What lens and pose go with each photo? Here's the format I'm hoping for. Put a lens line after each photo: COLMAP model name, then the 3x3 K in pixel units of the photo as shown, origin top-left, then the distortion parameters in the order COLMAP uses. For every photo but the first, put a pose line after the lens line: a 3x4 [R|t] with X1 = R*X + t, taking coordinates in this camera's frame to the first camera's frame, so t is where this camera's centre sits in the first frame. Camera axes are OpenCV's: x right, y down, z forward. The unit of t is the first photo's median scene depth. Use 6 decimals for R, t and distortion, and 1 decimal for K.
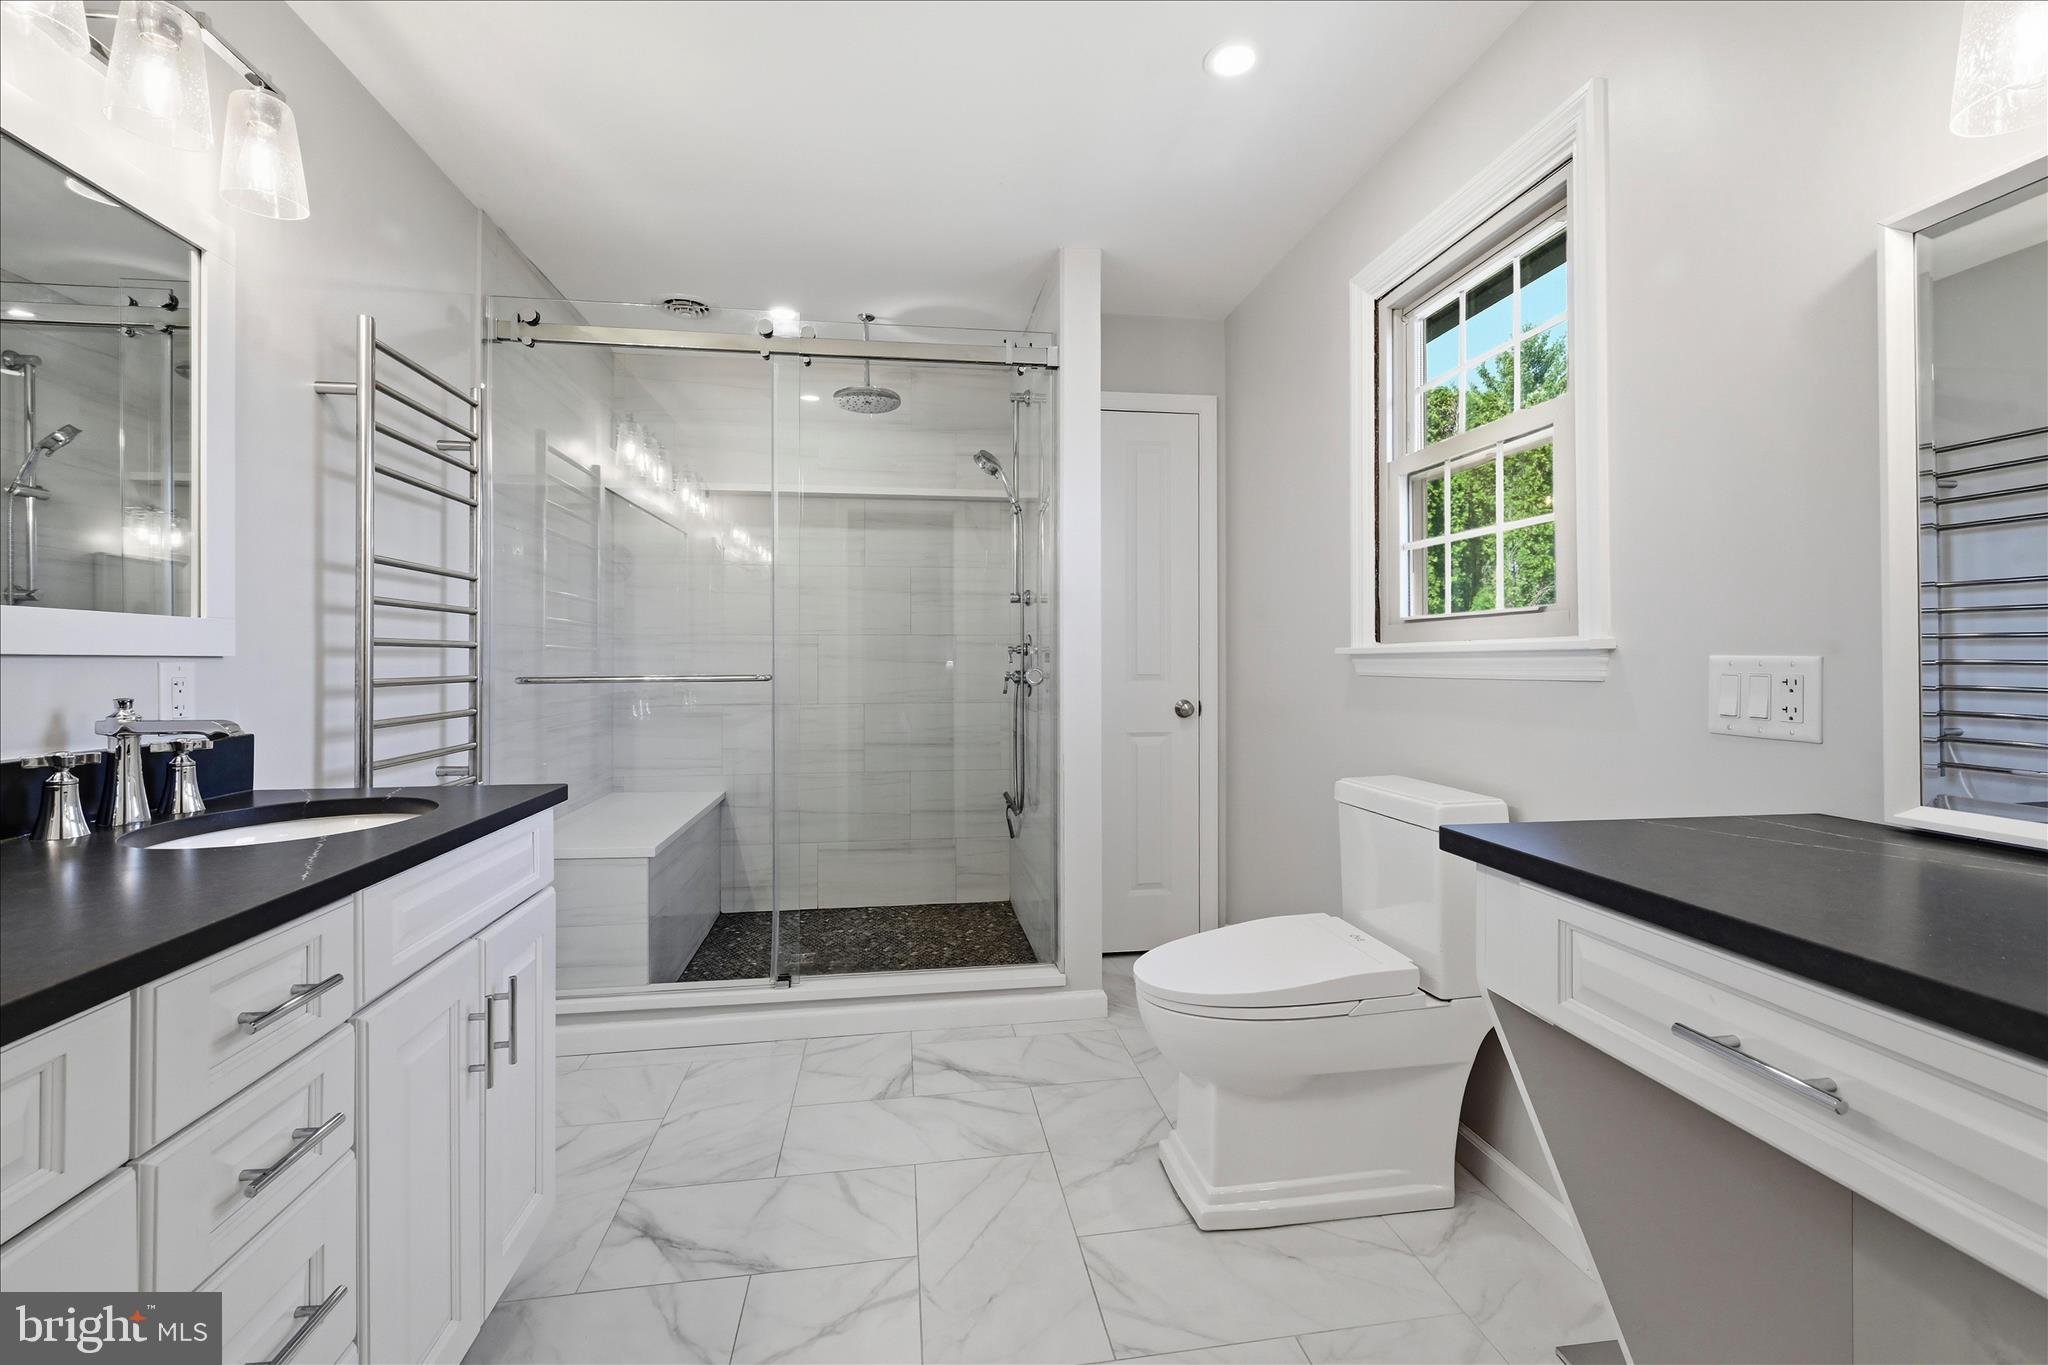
lens RADIAL K [[884.8, 0, 1031.4], [0, 884.8, 652.9], [0, 0, 1]] dist [-0.002426, 0.000089]
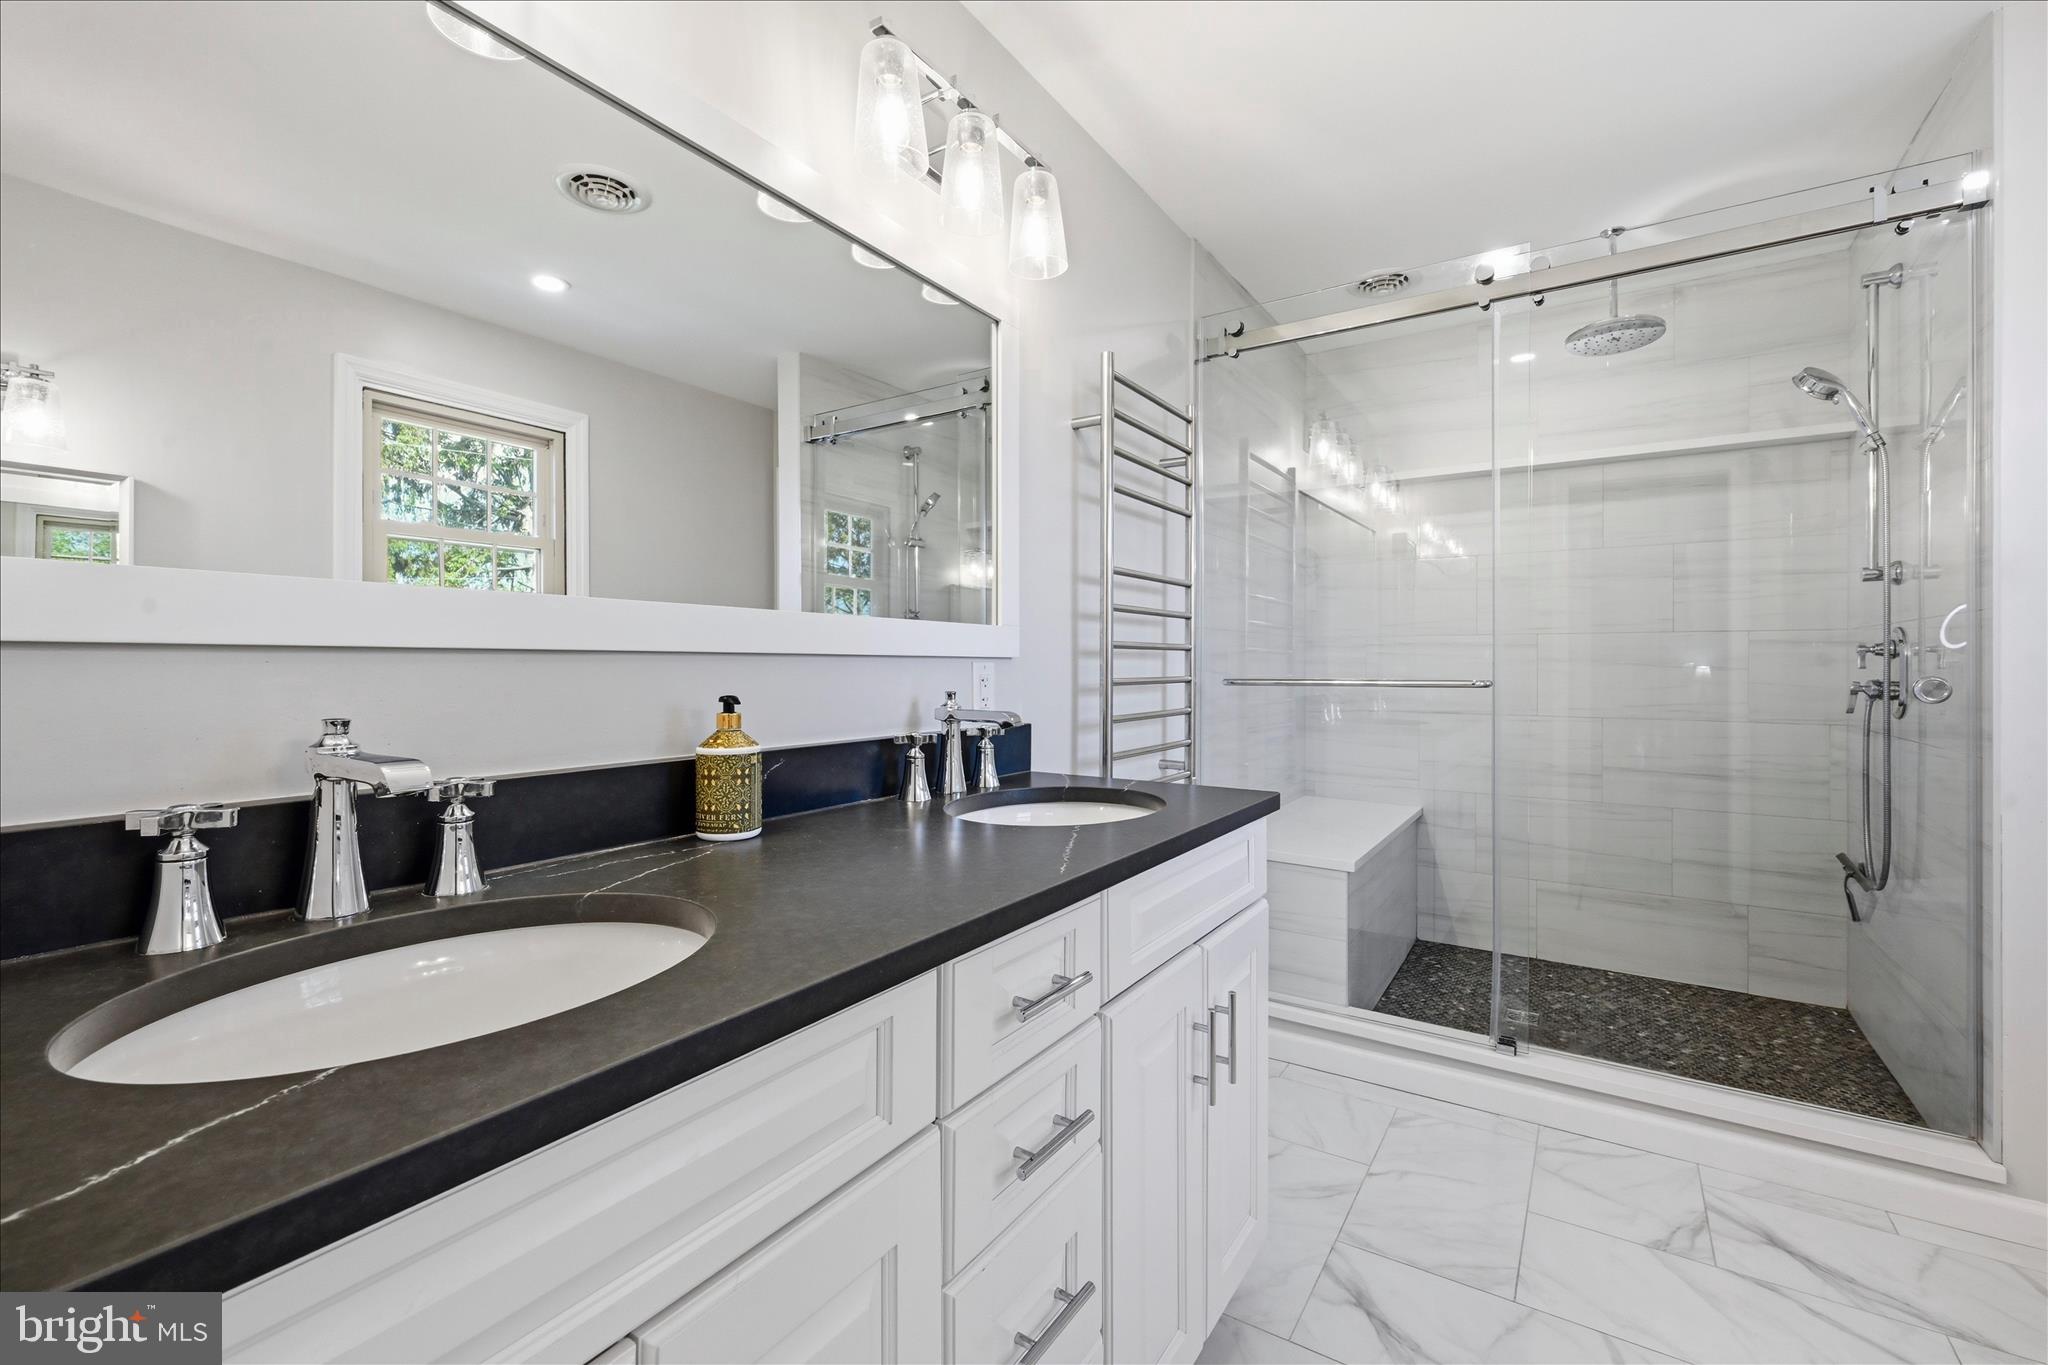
lens RADIAL K [[864.3, 0, 1025.9], [0, 864.3, 674.1], [0, 0, 1]] dist [0.000367, -0.000099]
pose [[0.741375, 0.012019, -0.670983, -0.075542], [0.000982, 0.999819, 0.018994, 0.002670], [0.671090, -0.014740, 0.741229, 0.094672]]
